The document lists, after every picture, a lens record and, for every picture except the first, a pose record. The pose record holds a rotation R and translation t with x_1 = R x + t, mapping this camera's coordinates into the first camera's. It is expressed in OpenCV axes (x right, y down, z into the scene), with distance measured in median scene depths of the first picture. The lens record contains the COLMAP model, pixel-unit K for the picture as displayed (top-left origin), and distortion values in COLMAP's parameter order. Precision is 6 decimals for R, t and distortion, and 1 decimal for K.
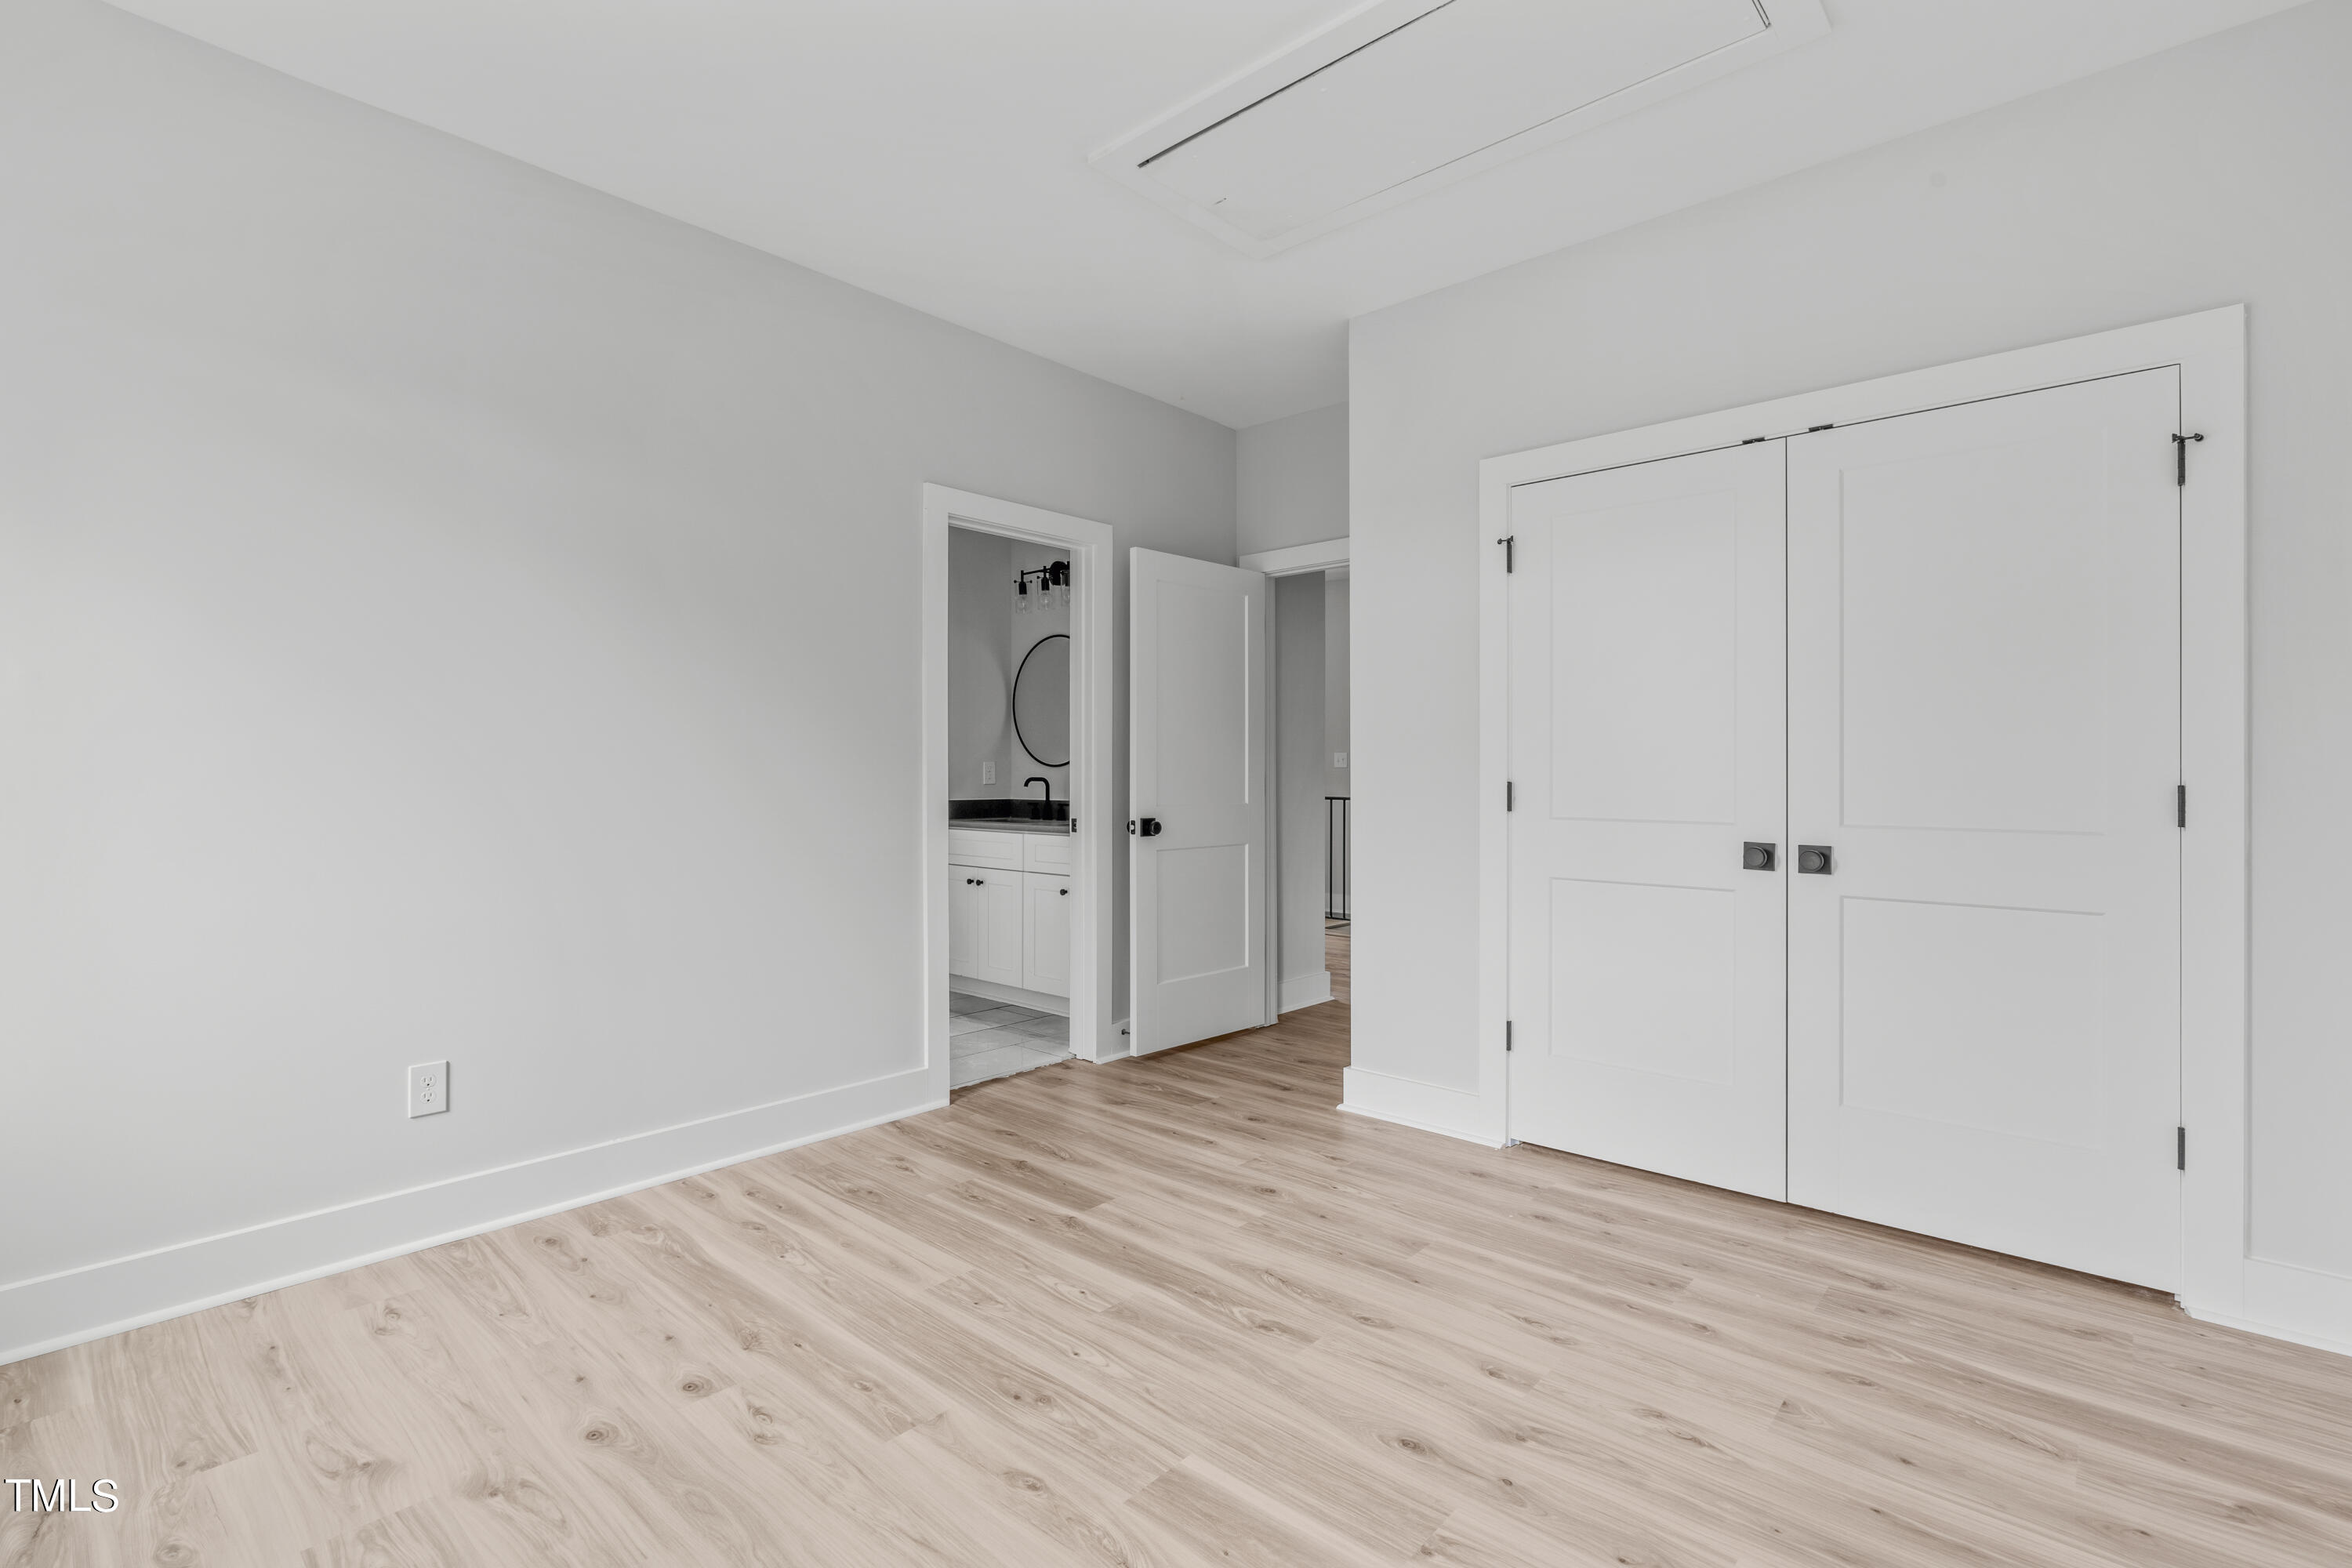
lens RADIAL K [[1077.7, 0, 1184.2], [0, 1077.7, 795.4], [0, 0, 1]] dist [0.004505, 0.000785]
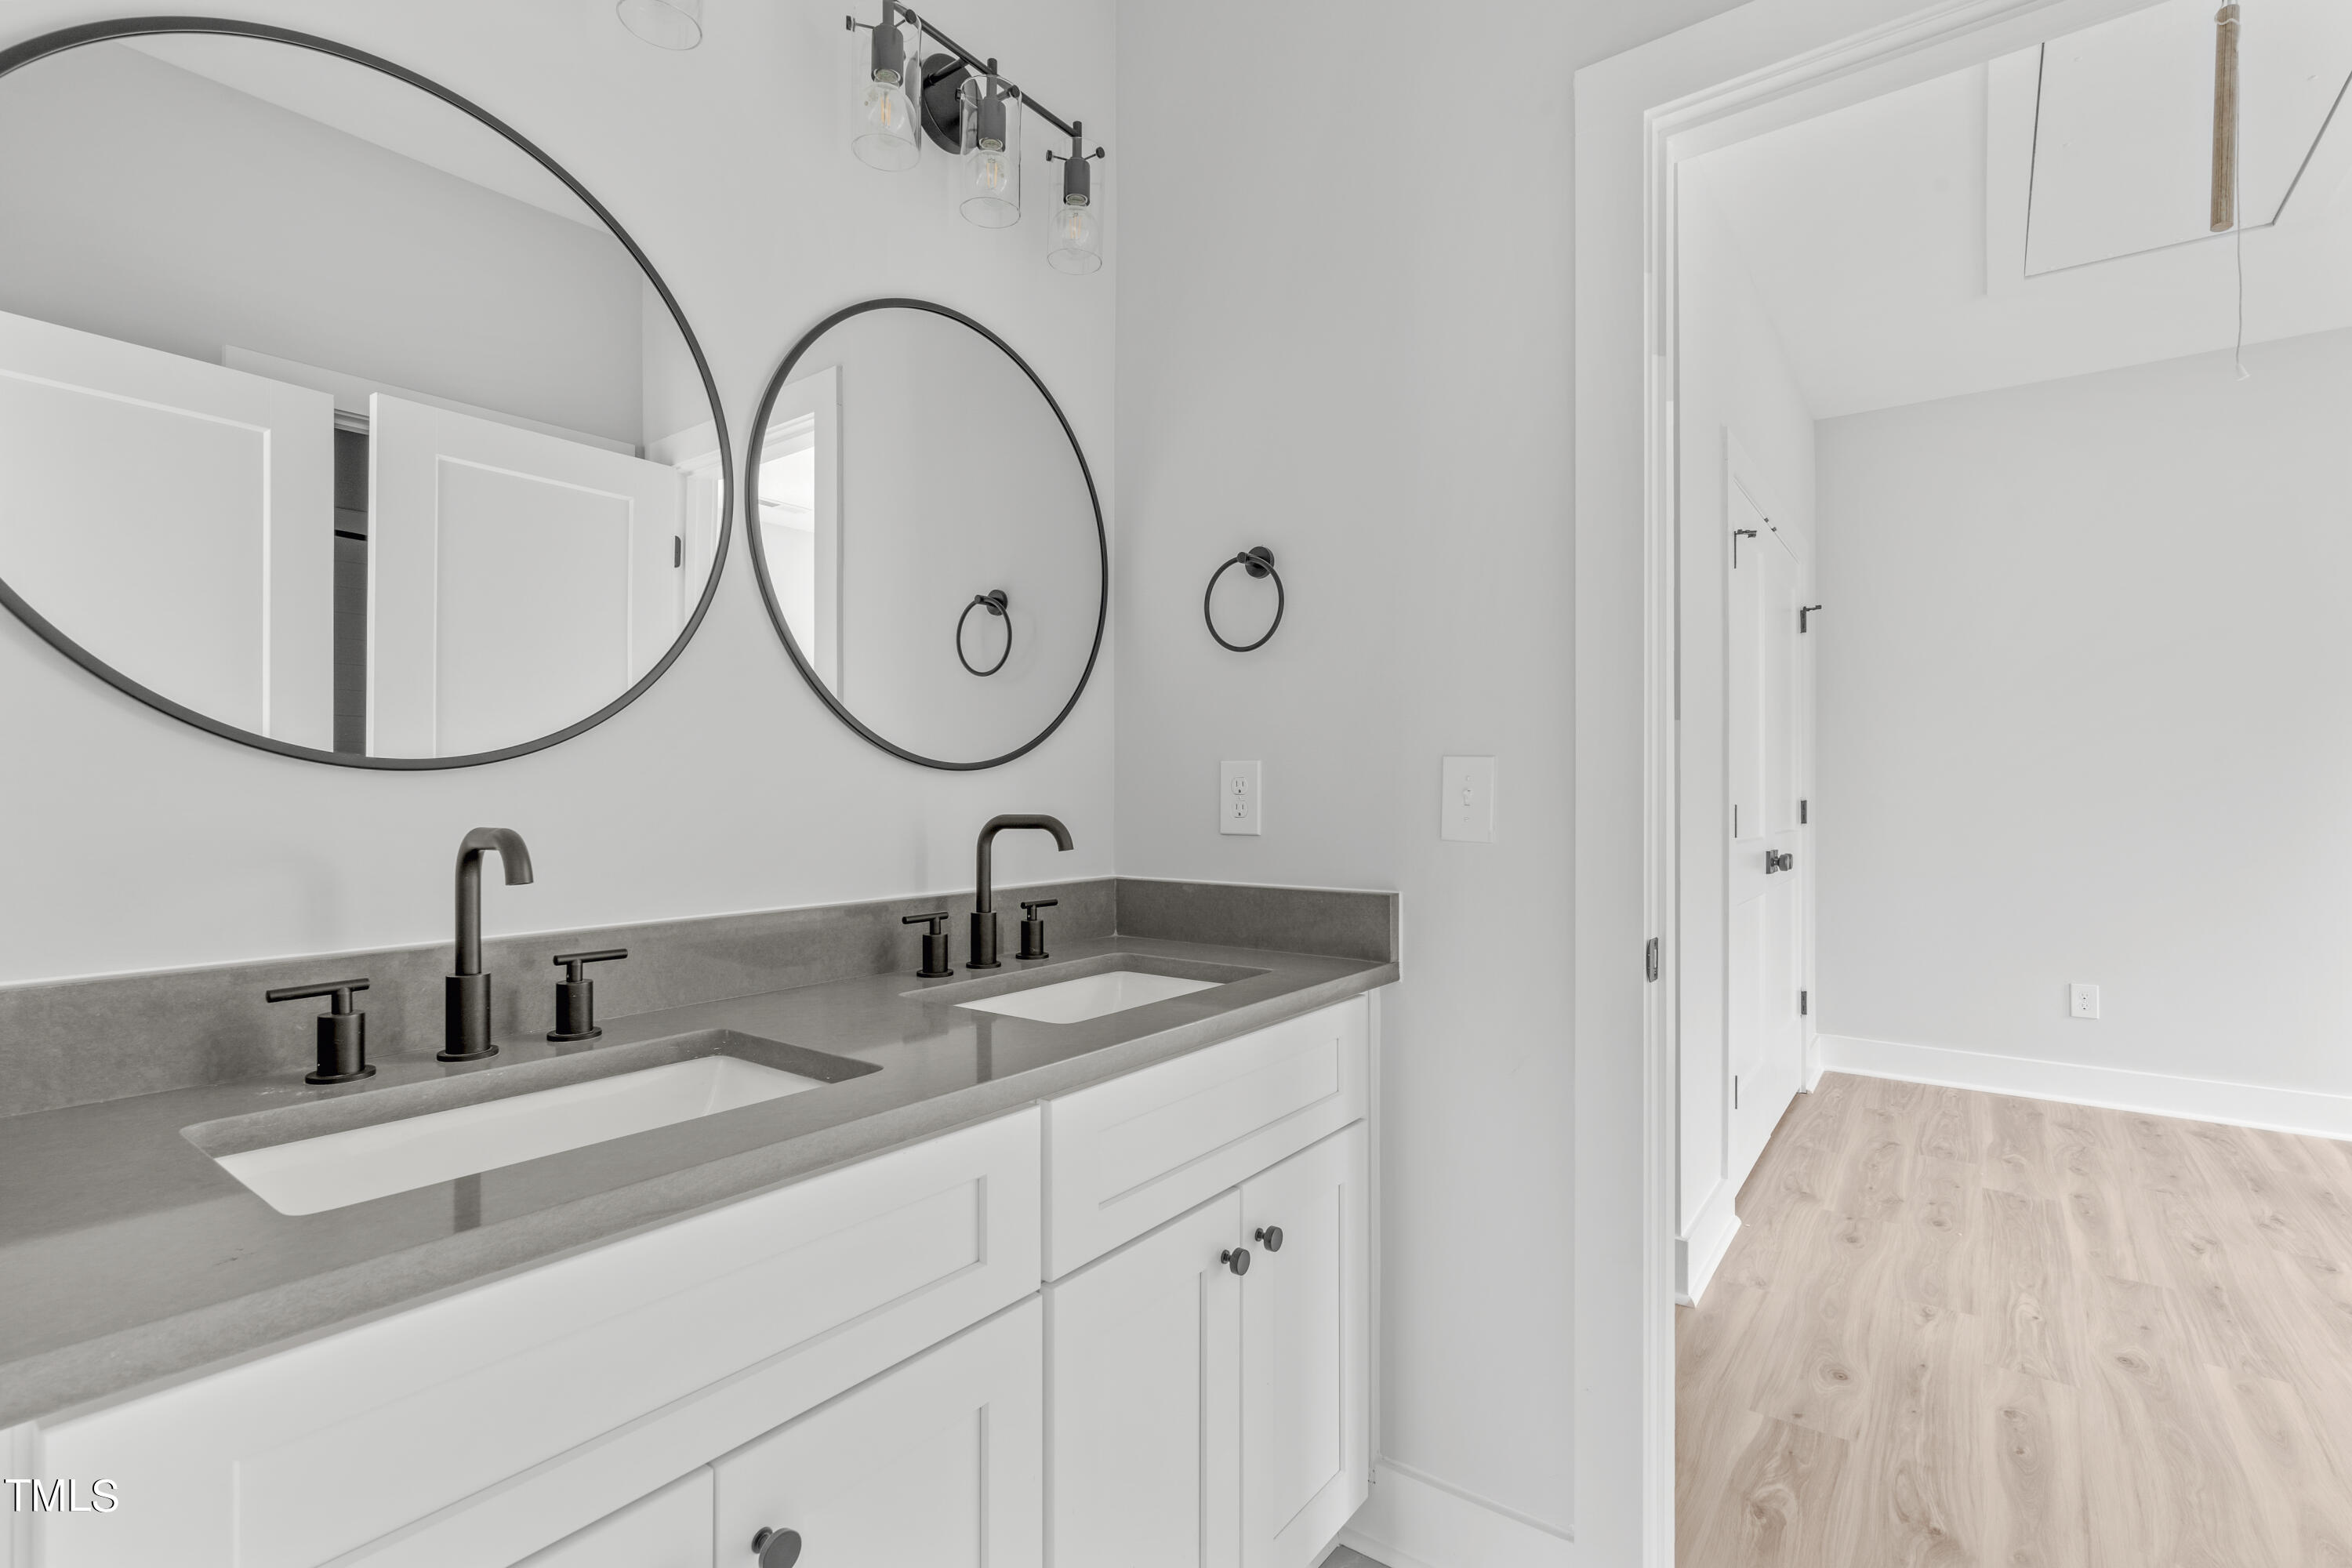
lens RADIAL K [[1077.7, 0, 1168.8], [0, 1077.7, 784.5], [0, 0, 1]] dist [0.004505, 0.000785]
pose [[-0.086130, 0.005554, 0.996268, -0.657494], [0.015817, 0.999866, -0.004207, -0.040764], [-0.996158, 0.015396, -0.086207, 1.850760]]
